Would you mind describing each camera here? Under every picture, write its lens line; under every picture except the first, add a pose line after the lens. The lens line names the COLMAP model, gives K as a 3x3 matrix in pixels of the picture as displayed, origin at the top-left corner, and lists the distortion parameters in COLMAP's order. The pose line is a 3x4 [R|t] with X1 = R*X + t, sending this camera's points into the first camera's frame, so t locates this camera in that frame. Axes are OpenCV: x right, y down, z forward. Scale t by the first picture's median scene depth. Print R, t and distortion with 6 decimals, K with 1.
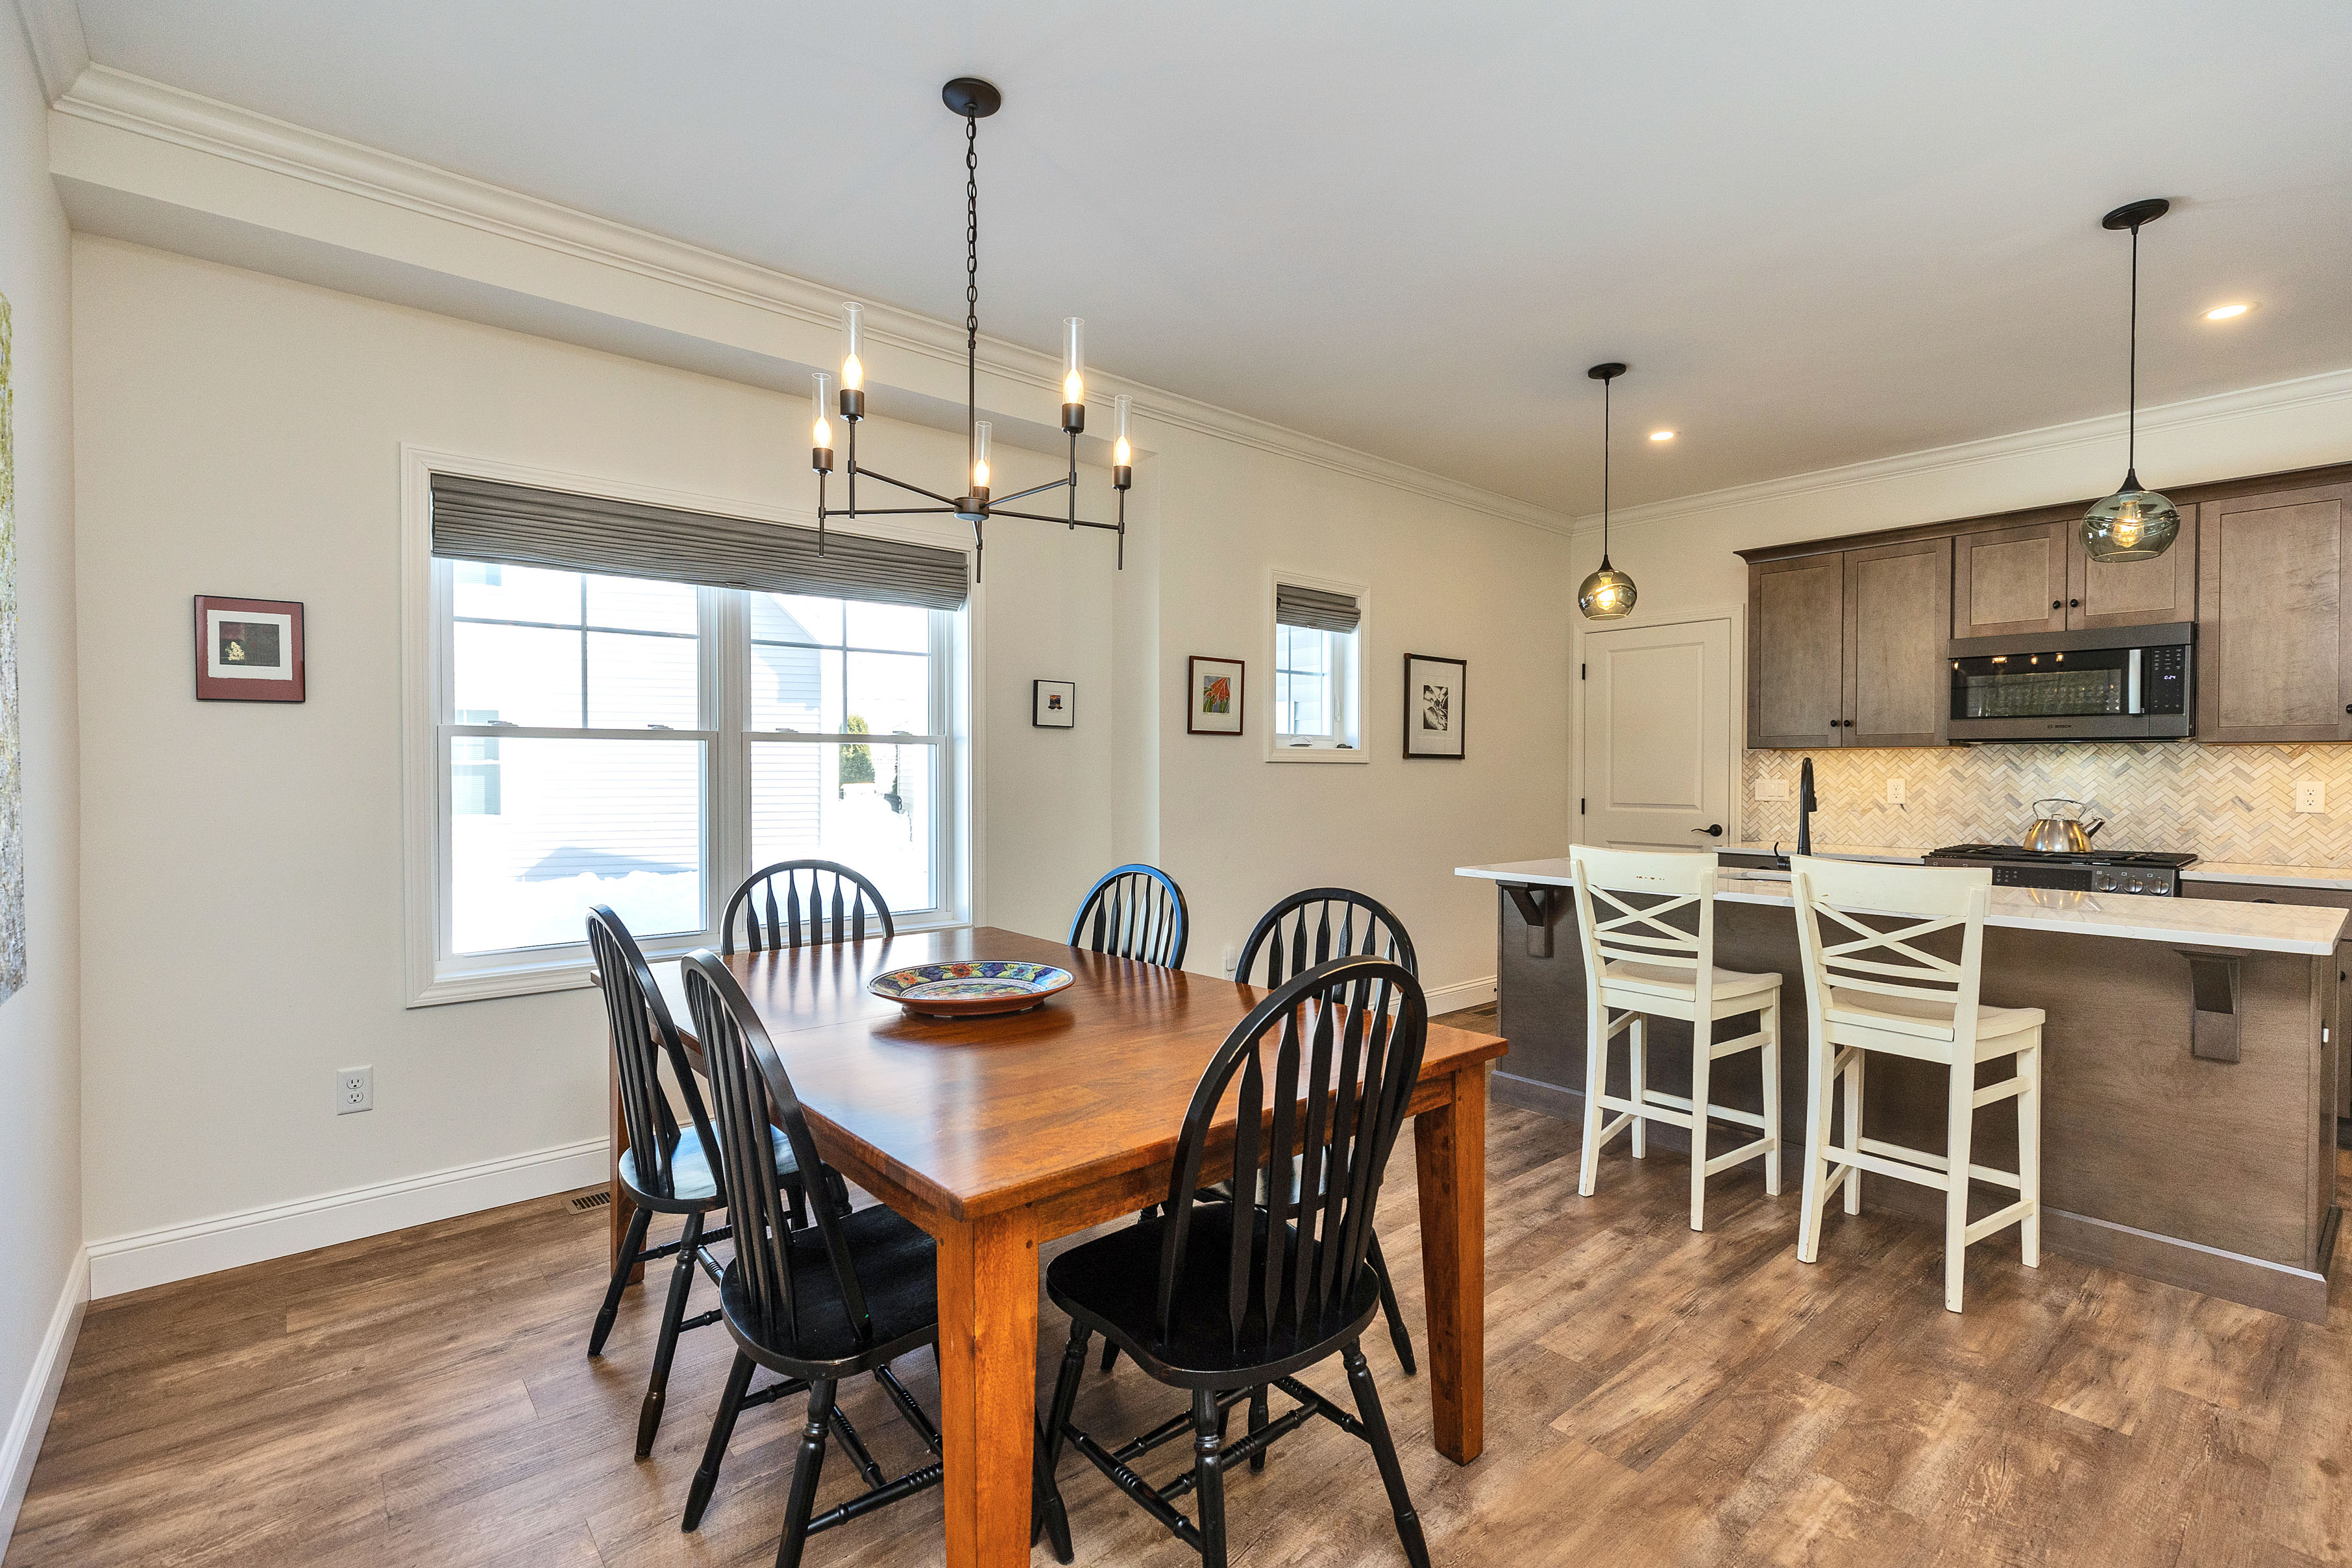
lens RADIAL K [[1054.3, 0, 1153.0], [0, 1054.3, 781.8], [0, 0, 1]] dist [0.002072, -0.001528]
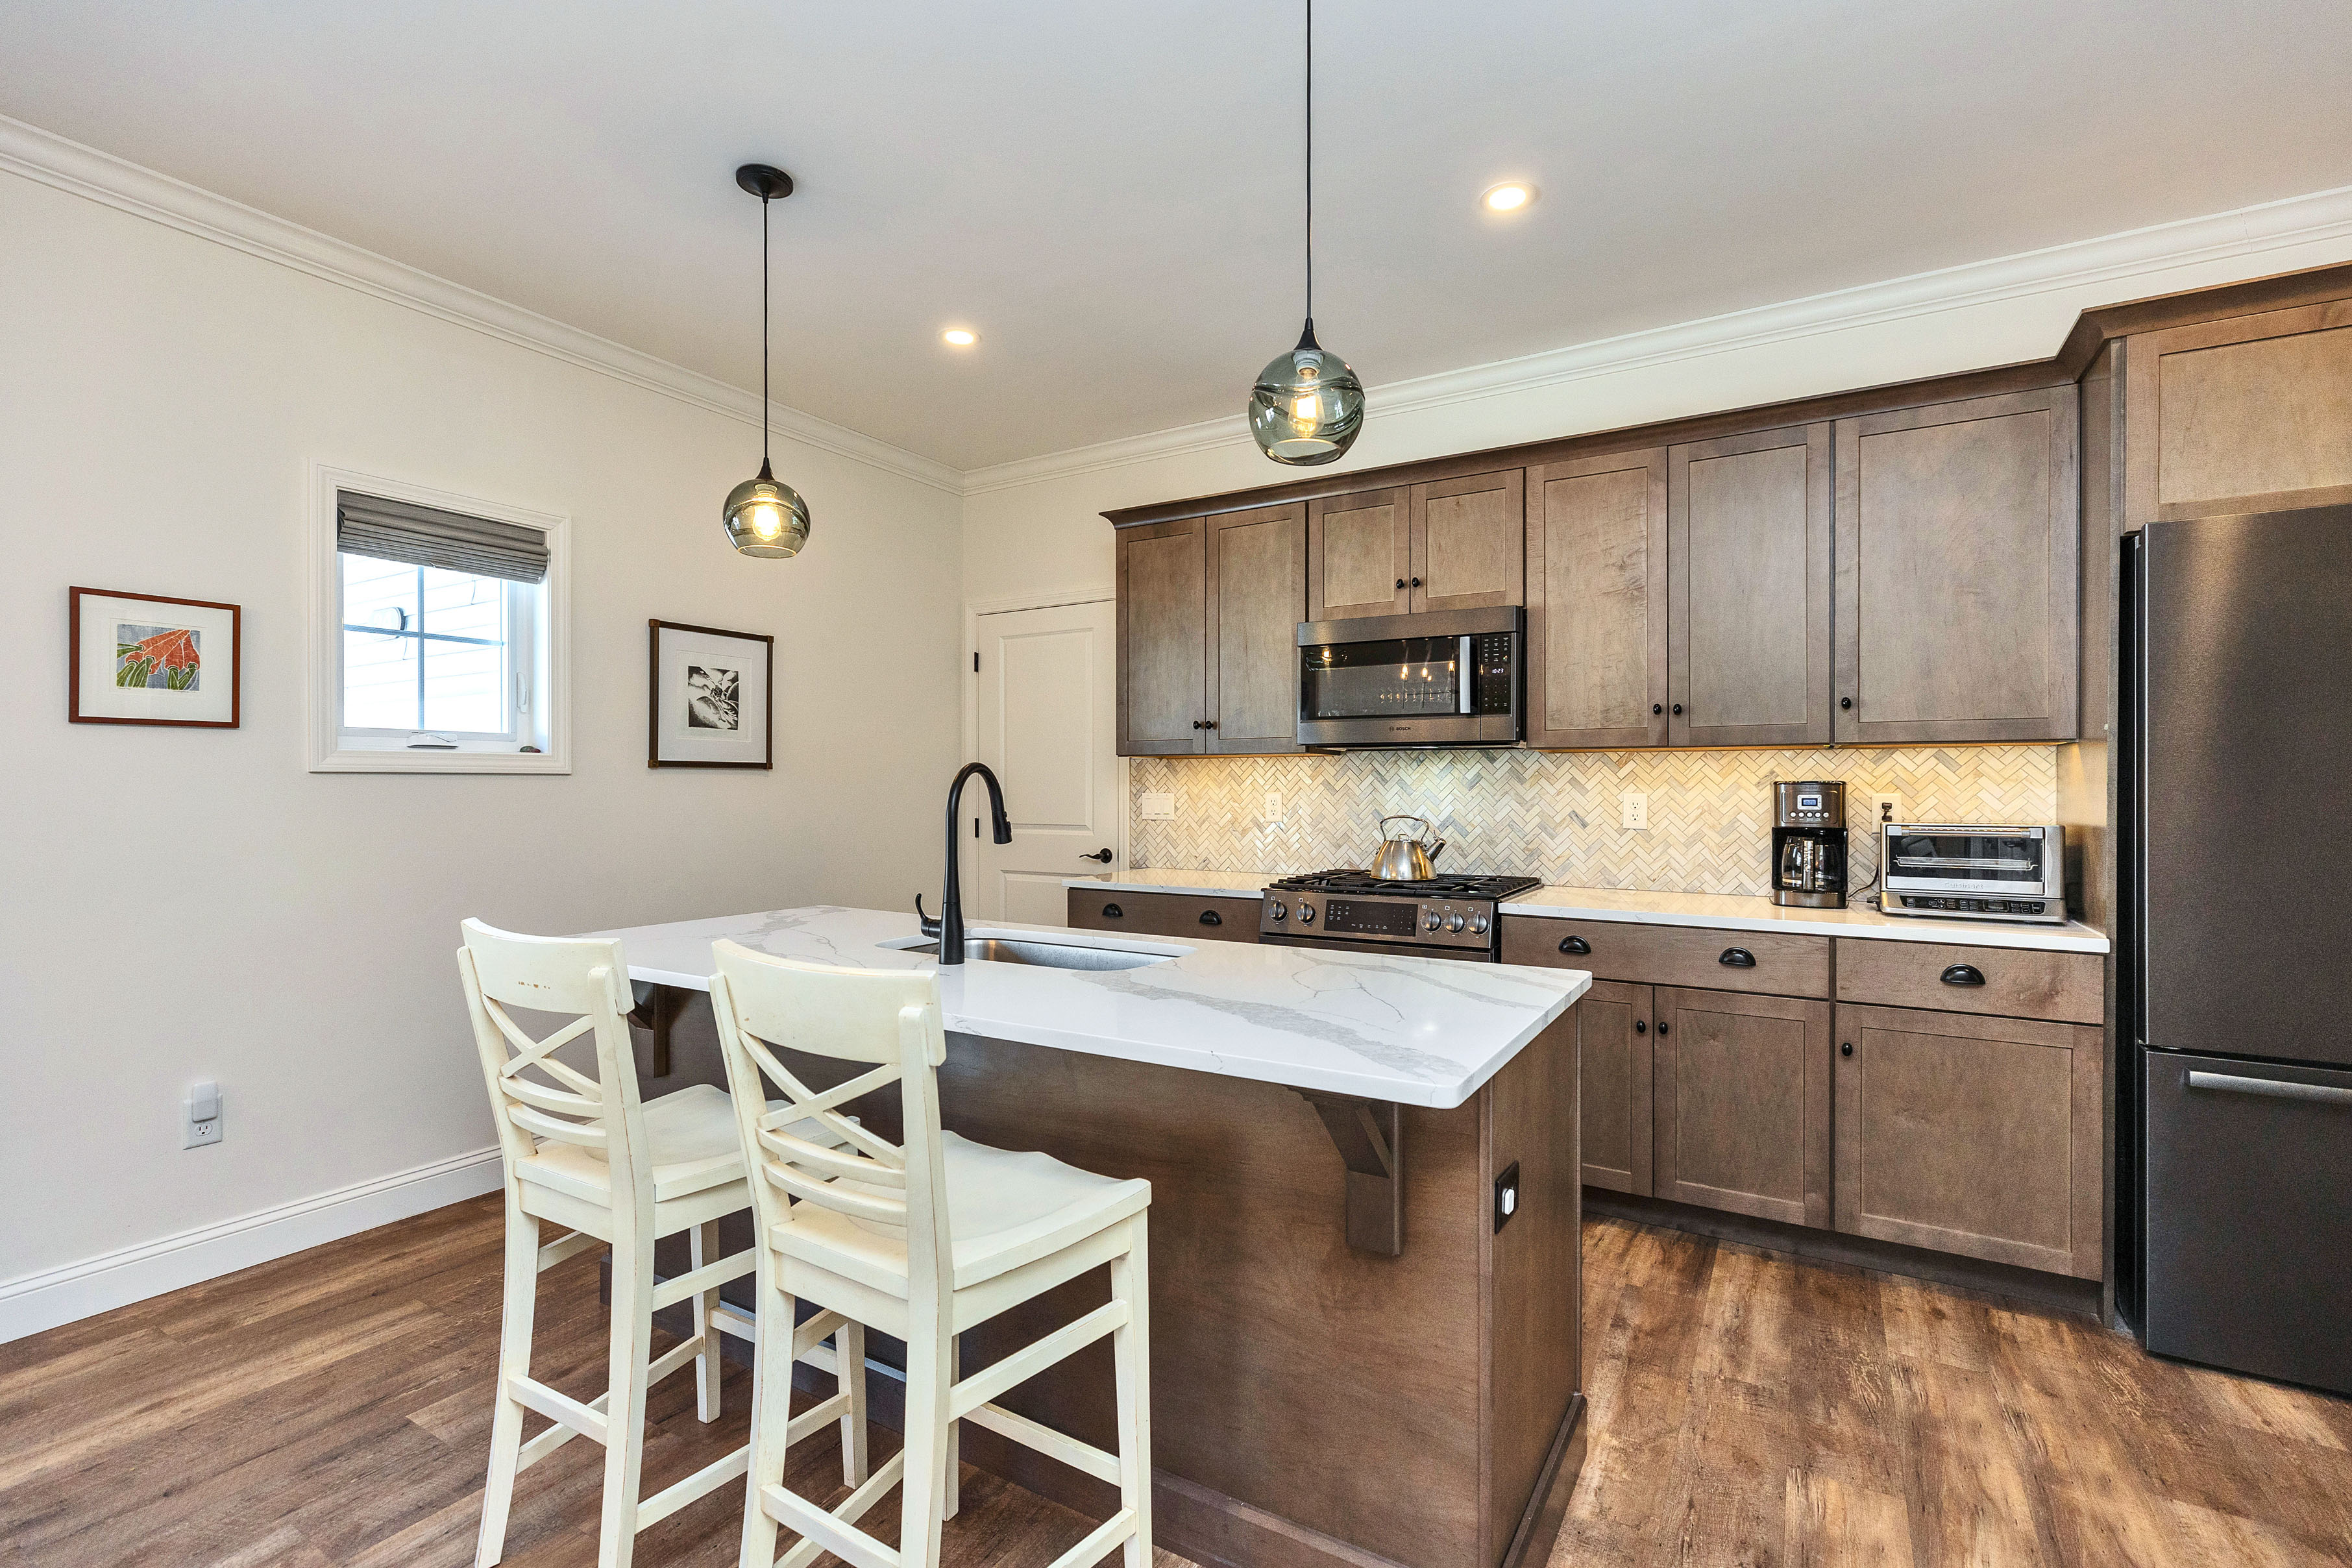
lens RADIAL K [[1054.3, 0, 1163.0], [0, 1054.3, 785.8], [0, 0, 1]] dist [0.002072, -0.001528]
pose [[0.948080, -0.004296, 0.318003, 0.563828], [0.007172, 0.999943, -0.007873, -0.003211], [-0.317951, 0.009745, 0.948057, 0.367071]]
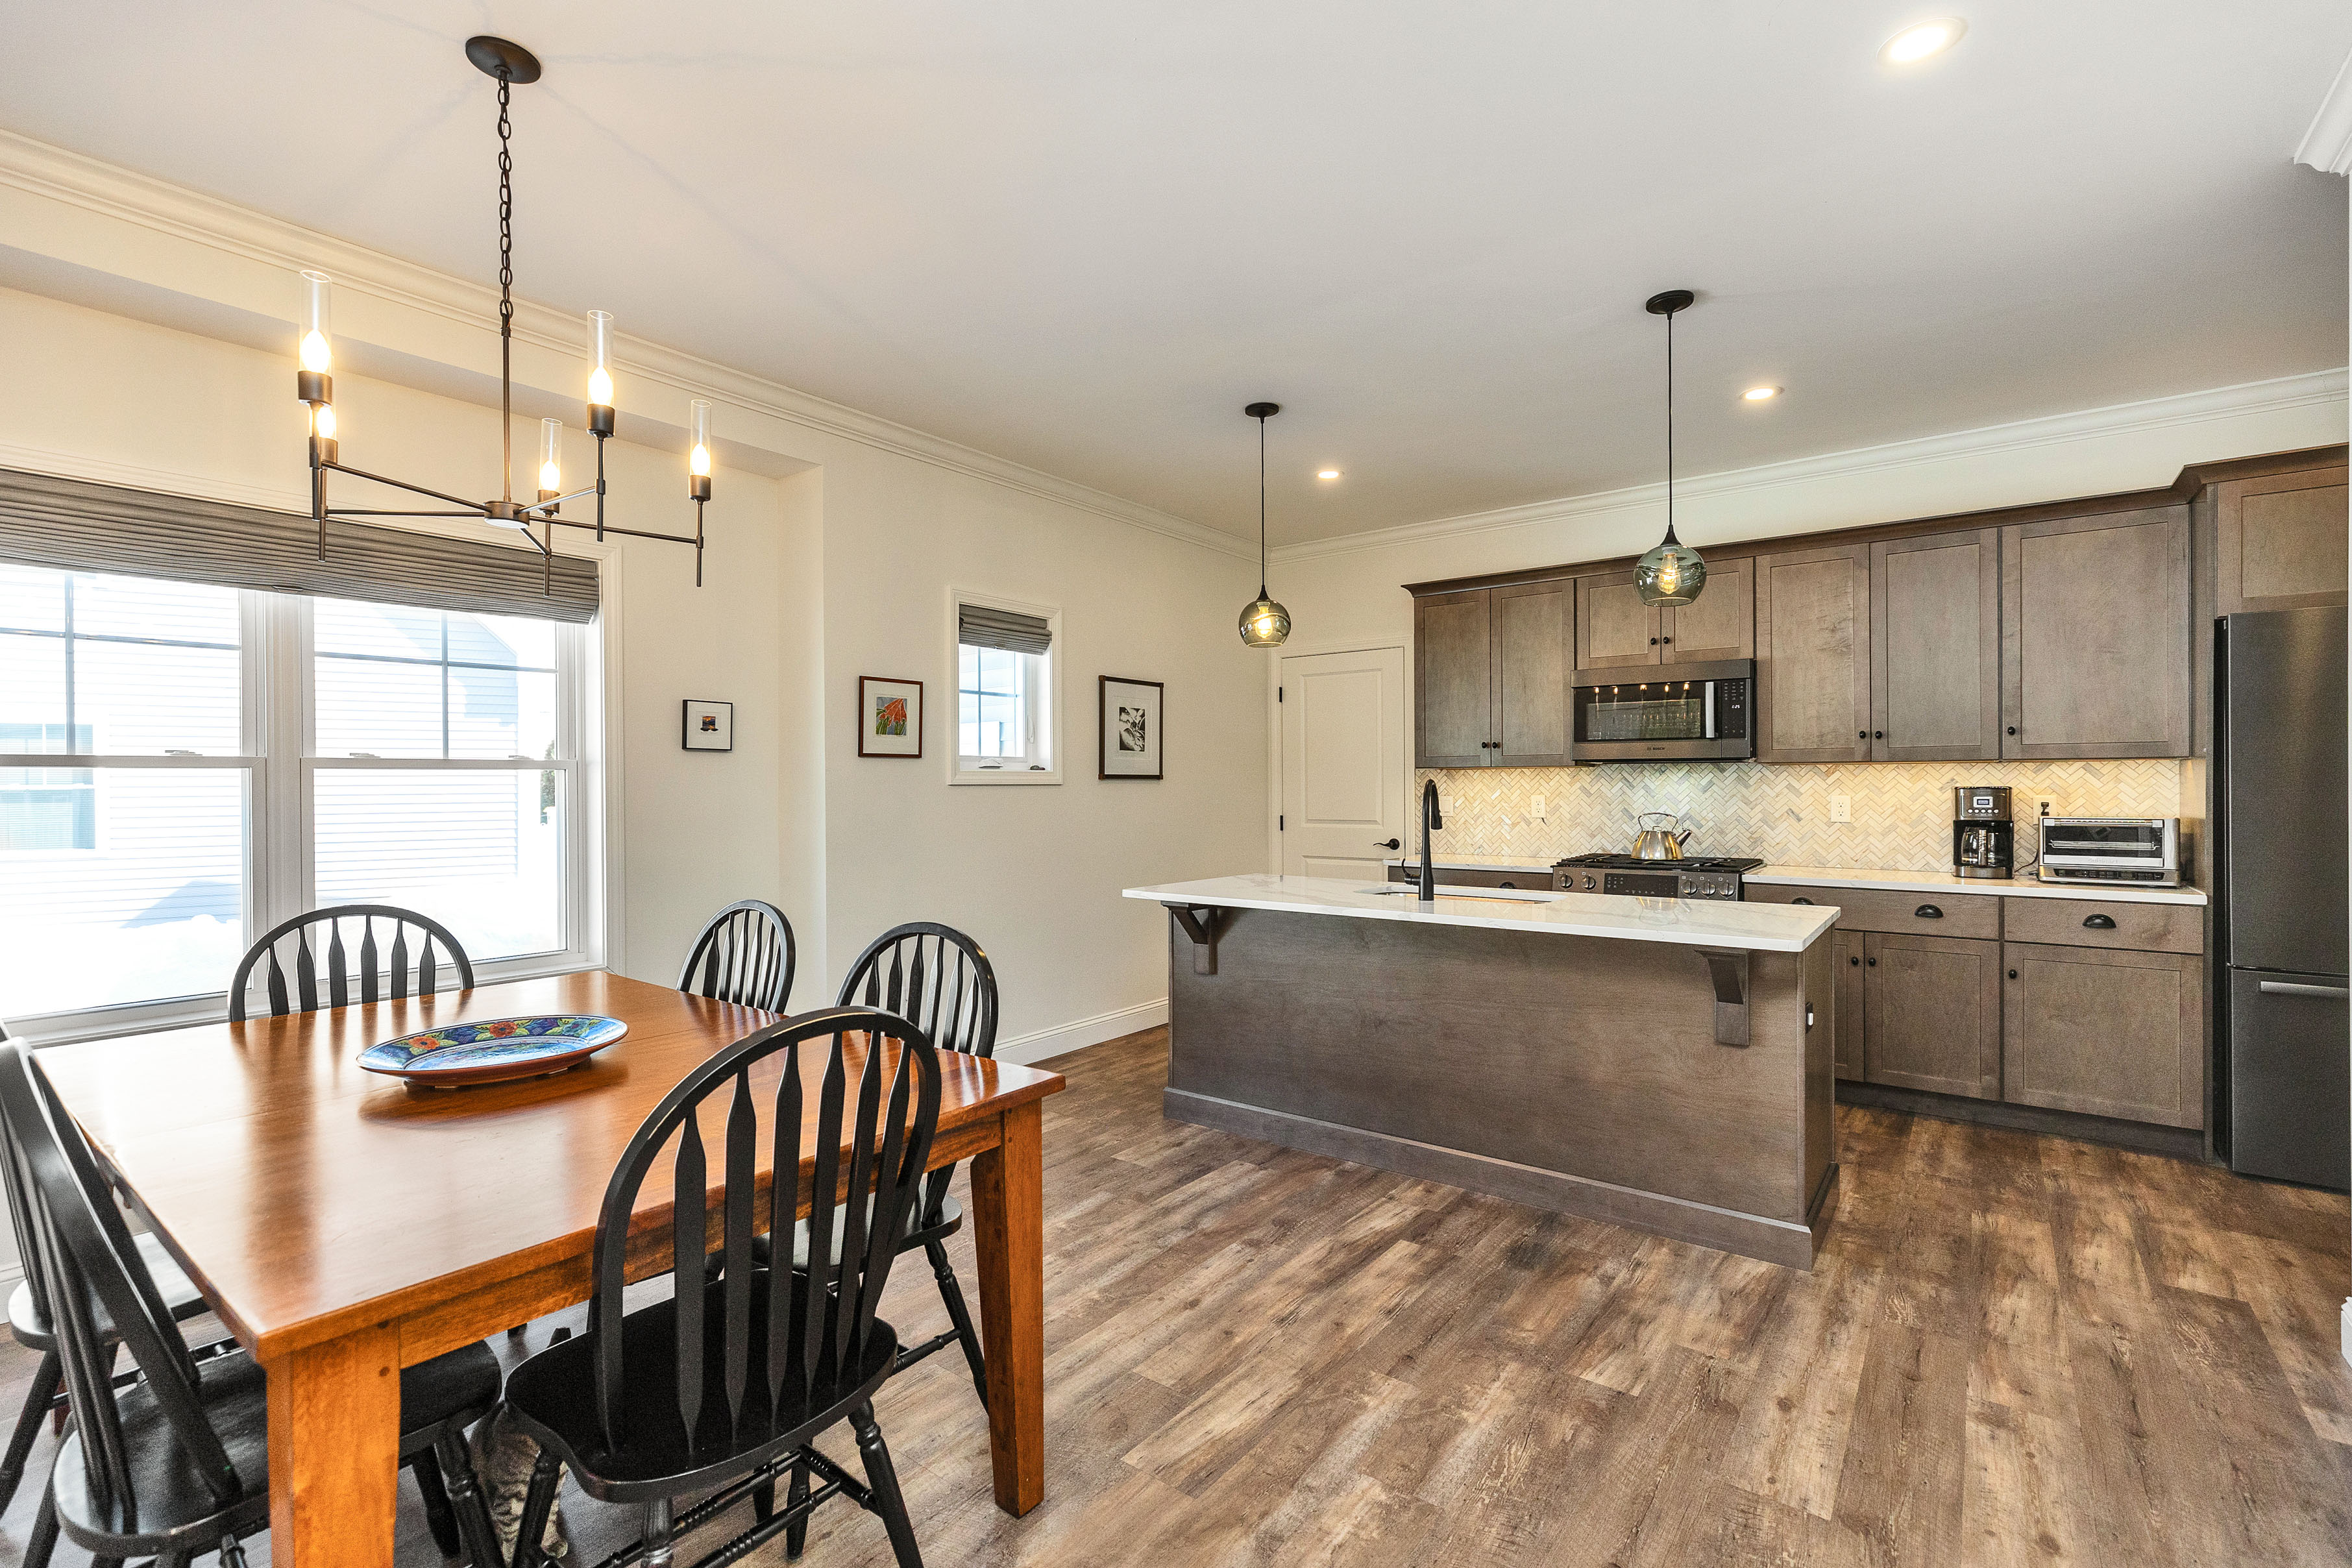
lens RADIAL K [[1054.3, 0, 1150.3], [0, 1054.3, 784.3], [0, 0, 1]] dist [0.002072, -0.001528]
pose [[0.978409, -0.007753, 0.206533, 0.128385], [0.010183, 0.999891, -0.010706, -0.010366], [-0.206427, 0.012578, 0.978381, 0.008236]]
